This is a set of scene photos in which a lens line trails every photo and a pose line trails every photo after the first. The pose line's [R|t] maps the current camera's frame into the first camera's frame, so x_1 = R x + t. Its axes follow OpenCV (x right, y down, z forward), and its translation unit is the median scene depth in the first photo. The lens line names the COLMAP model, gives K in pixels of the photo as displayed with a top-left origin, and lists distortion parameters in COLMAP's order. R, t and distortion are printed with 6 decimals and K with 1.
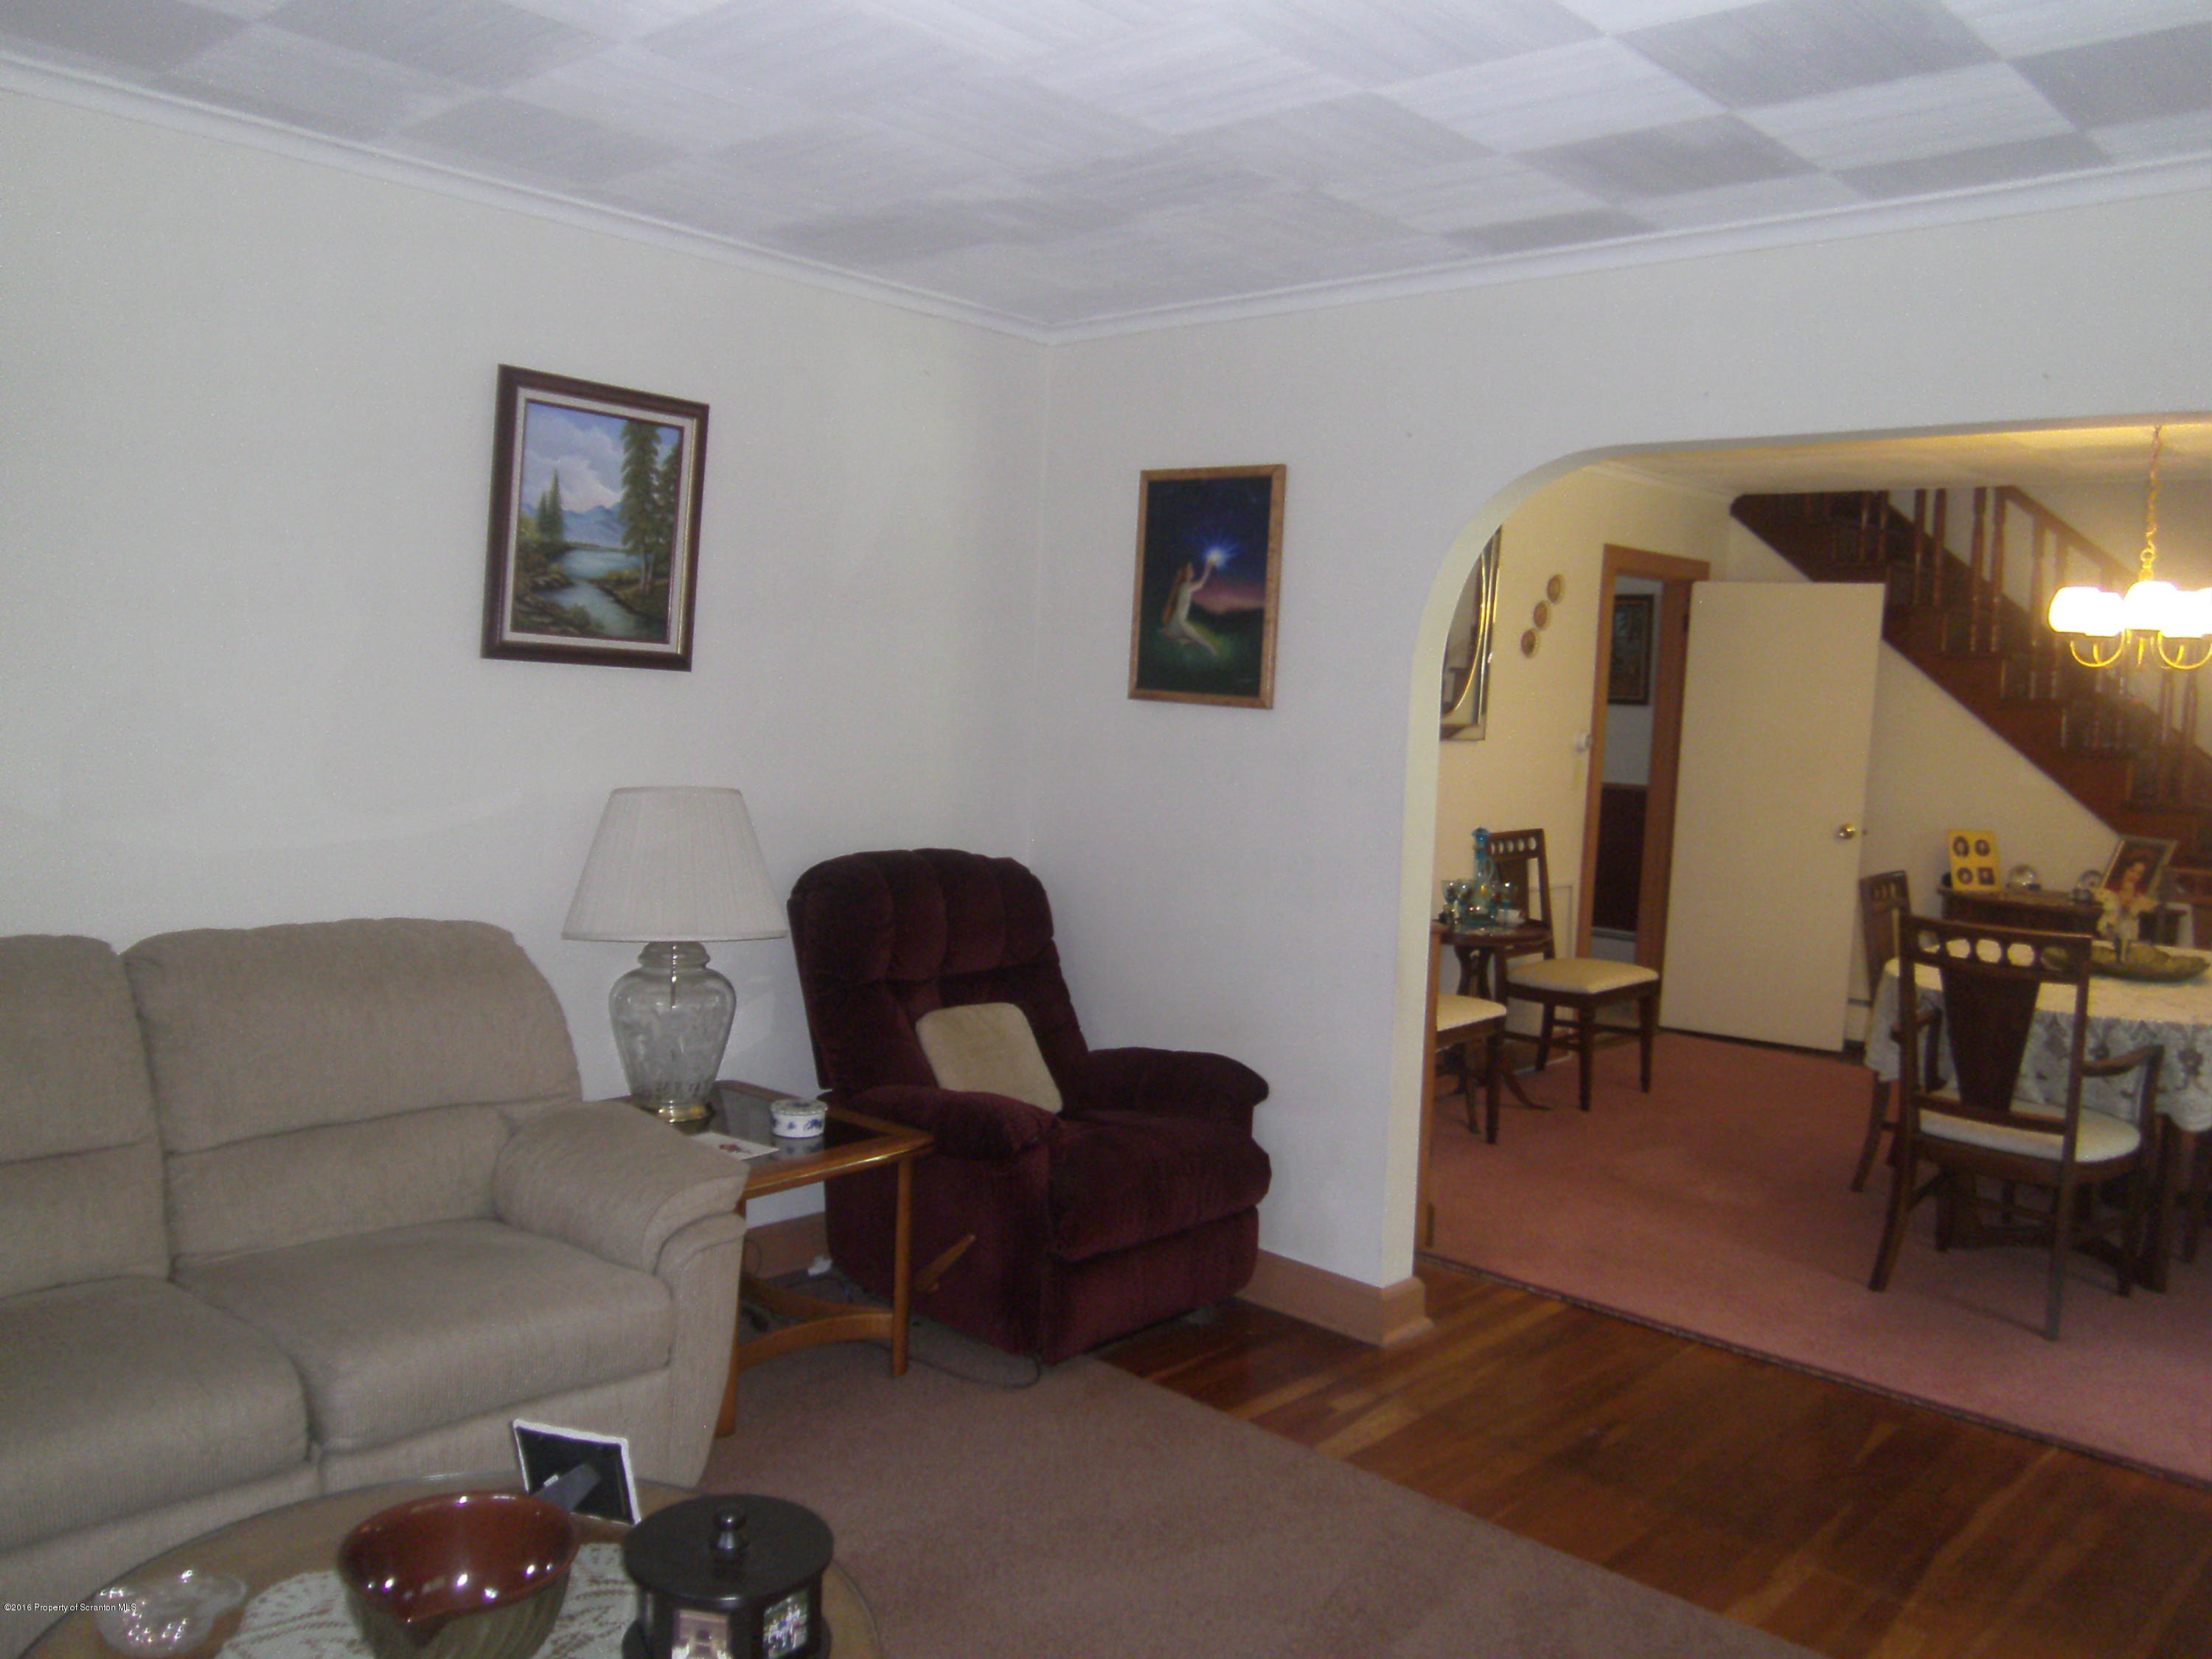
lens RADIAL K [[1747.8, 0, 1090.9], [0, 1747.8, 839.6], [0, 0, 1]] dist [-0.015859, -0.050751]
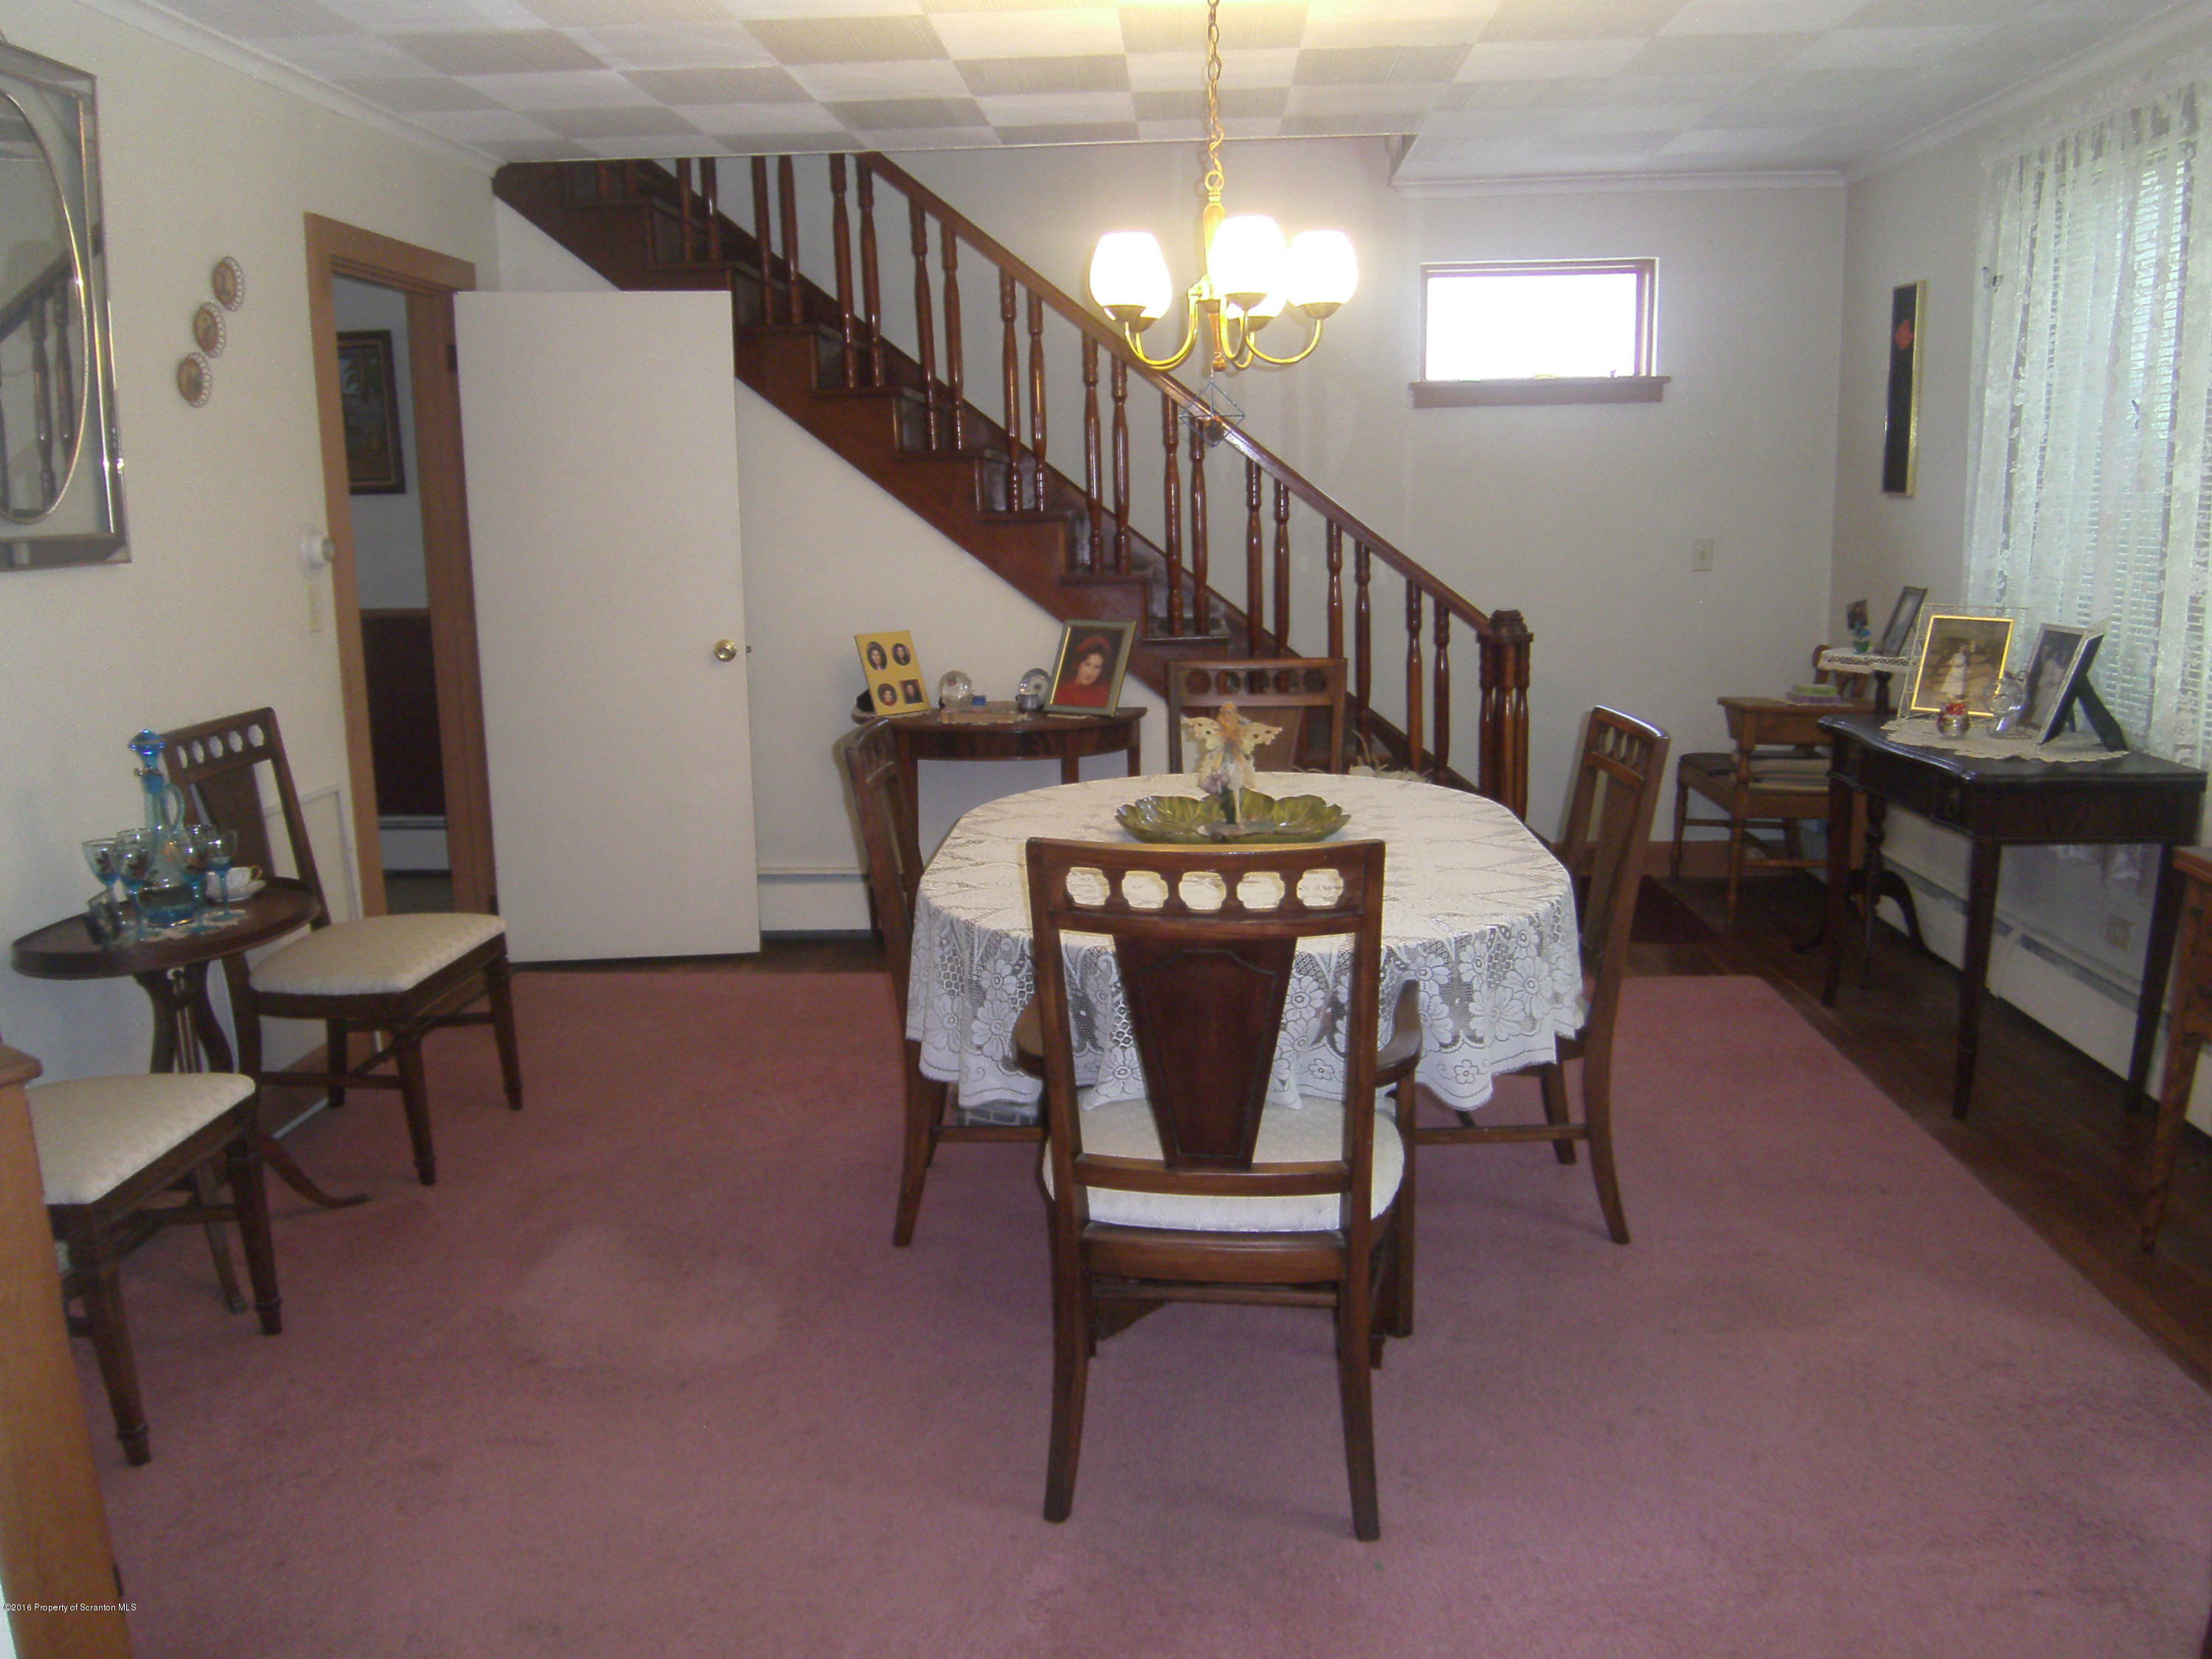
lens RADIAL K [[1747.8, 0, 1109.8], [0, 1747.8, 849.0], [0, 0, 1]] dist [-0.015859, -0.050751]
pose [[0.764116, -0.176003, 0.620604, 0.106169], [0.102442, 0.982959, 0.152636, -0.019518], [-0.636893, -0.053056, 0.769125, 0.379110]]
